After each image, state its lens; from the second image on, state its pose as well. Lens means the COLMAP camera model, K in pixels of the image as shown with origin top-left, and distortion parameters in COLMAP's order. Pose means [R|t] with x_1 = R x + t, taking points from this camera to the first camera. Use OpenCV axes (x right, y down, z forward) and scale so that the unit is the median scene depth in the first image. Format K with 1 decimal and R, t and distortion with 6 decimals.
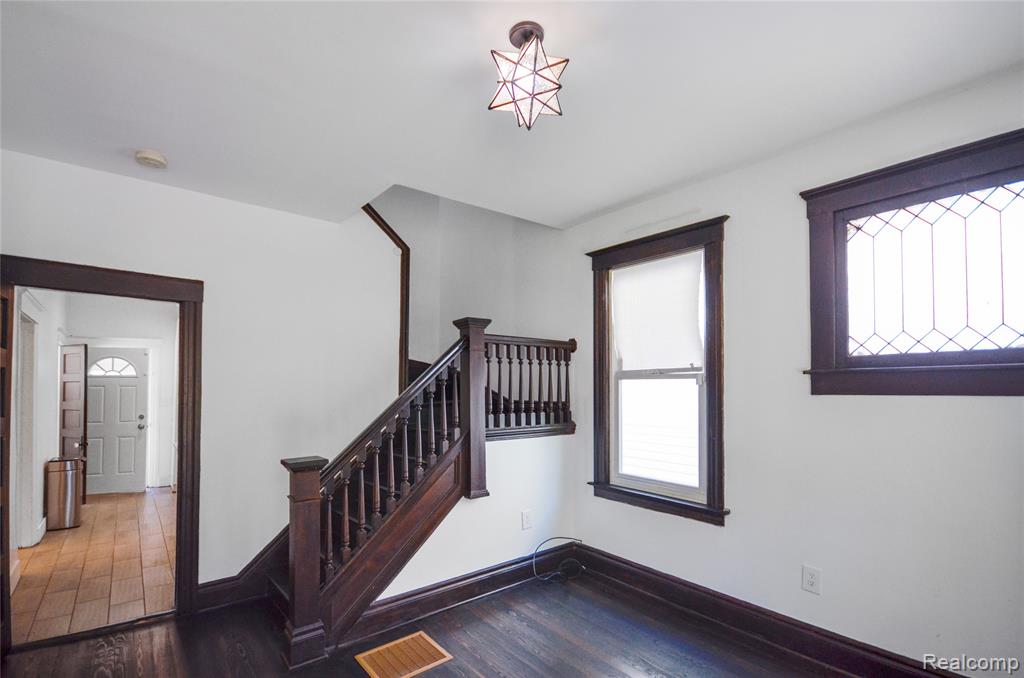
lens RADIAL K [[464.8, 0, 515.2], [0, 464.8, 375.8], [0, 0, 1]] dist [-0.001198, -0.000616]
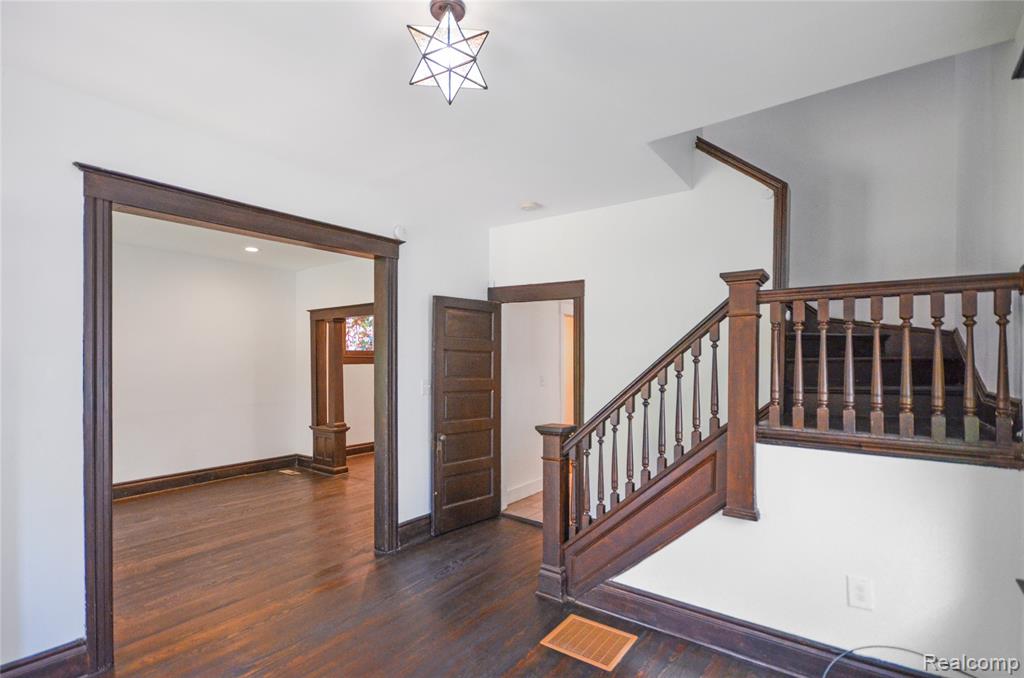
lens RADIAL K [[491.7, 0, 506.5], [0, 491.7, 361.8], [0, 0, 1]] dist [0.000355, -0.000193]
pose [[0.241133, -0.000698, -0.970492, 0.564297], [0.007696, 0.999970, 0.001193, 0.016852], [0.970462, -0.007757, 0.241131, 0.462448]]
